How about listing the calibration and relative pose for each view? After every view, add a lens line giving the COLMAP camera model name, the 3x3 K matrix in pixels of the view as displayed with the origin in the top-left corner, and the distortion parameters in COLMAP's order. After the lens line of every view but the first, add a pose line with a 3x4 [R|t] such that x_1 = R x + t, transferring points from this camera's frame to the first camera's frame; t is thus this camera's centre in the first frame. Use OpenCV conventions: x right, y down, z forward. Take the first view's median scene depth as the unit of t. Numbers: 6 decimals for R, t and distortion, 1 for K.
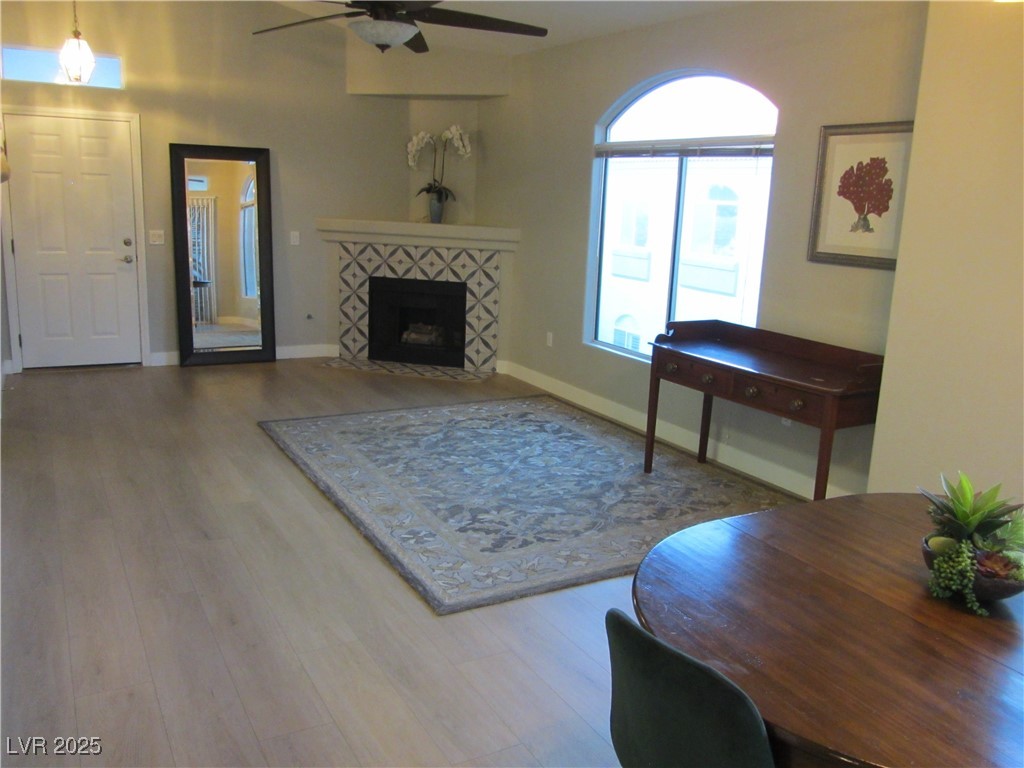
lens RADIAL K [[844.5, 0, 511.7], [0, 844.5, 380.4], [0, 0, 1]] dist [-0.042004, 0.012211]
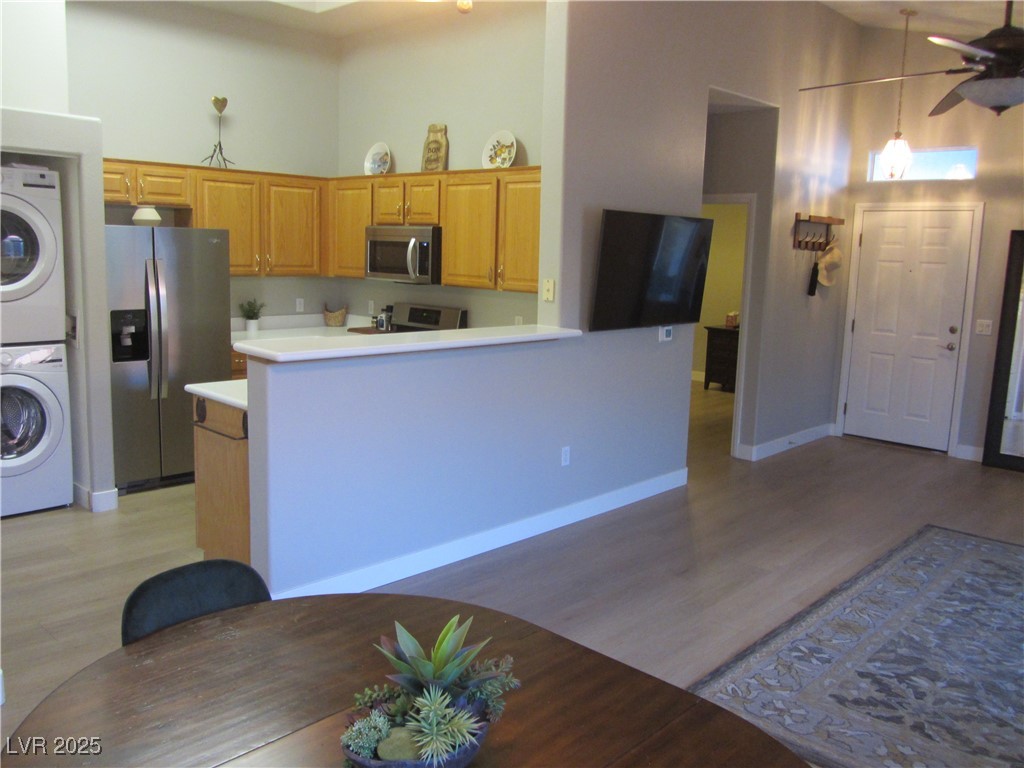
lens RADIAL K [[844.5, 0, 511.7], [0, 844.5, 380.4], [0, 0, 1]] dist [-0.042004, 0.012211]
pose [[0.299991, 0.114434, -0.947053, 0.451326], [-0.218717, 0.974583, 0.048479, -0.053455], [0.928530, 0.192593, 0.317395, 0.278838]]
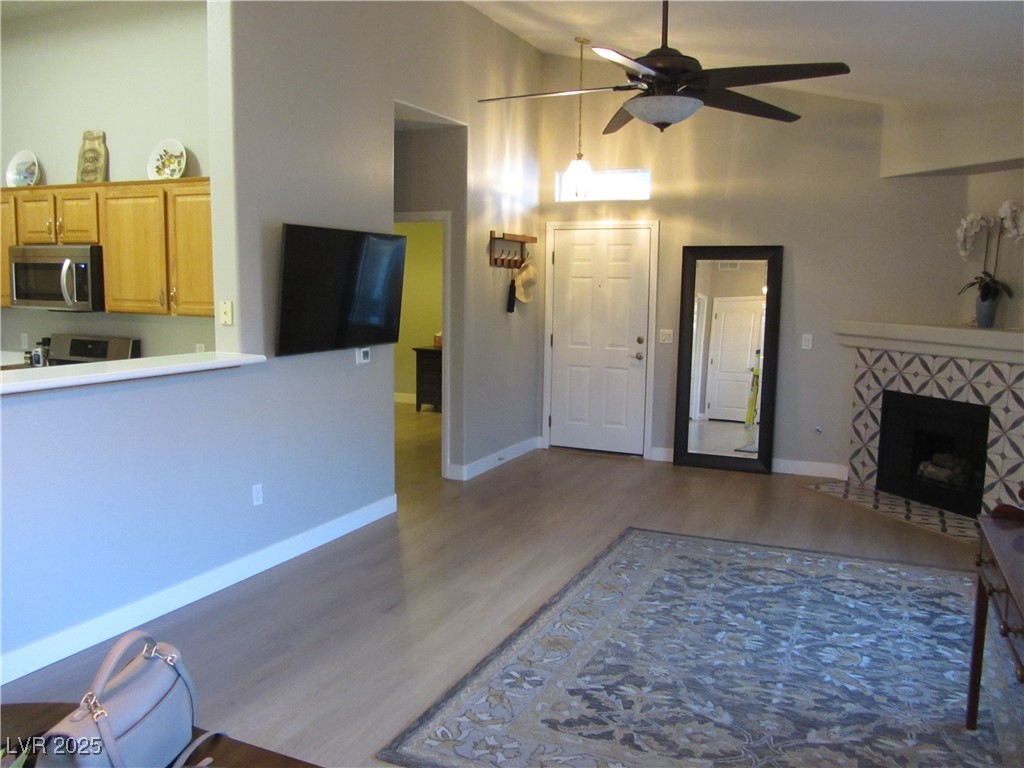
lens RADIAL K [[844.5, 0, 511.7], [0, 844.5, 380.4], [0, 0, 1]] dist [-0.042004, 0.012211]
pose [[0.592791, 0.060495, -0.803081, 0.414959], [-0.159982, 0.986147, -0.043805, -0.056592], [0.789307, 0.154446, 0.594257, 0.329204]]
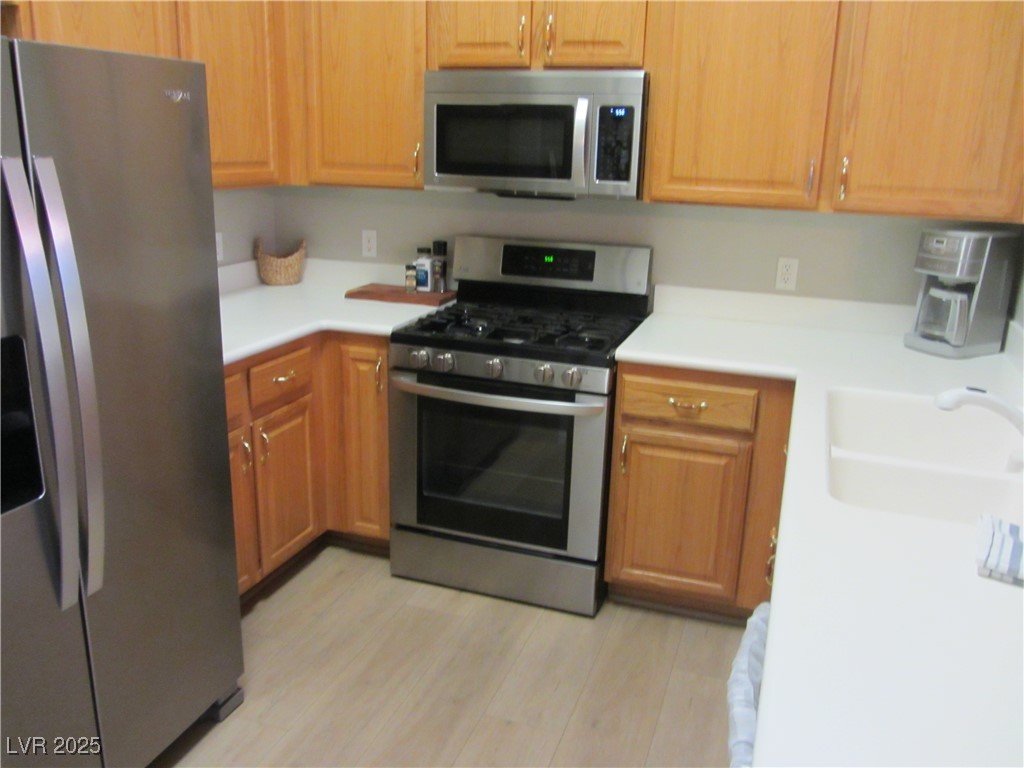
lens RADIAL K [[850.8, 0, 510.7], [0, 850.8, 381.5], [0, 0, 1]] dist [-0.029258, 0.011500]
pose [[0.653959, 0.182502, -0.734187, -0.276708], [-0.156040, 0.982138, 0.105148, -0.034328], [0.740263, 0.045801, 0.670756, 0.112534]]
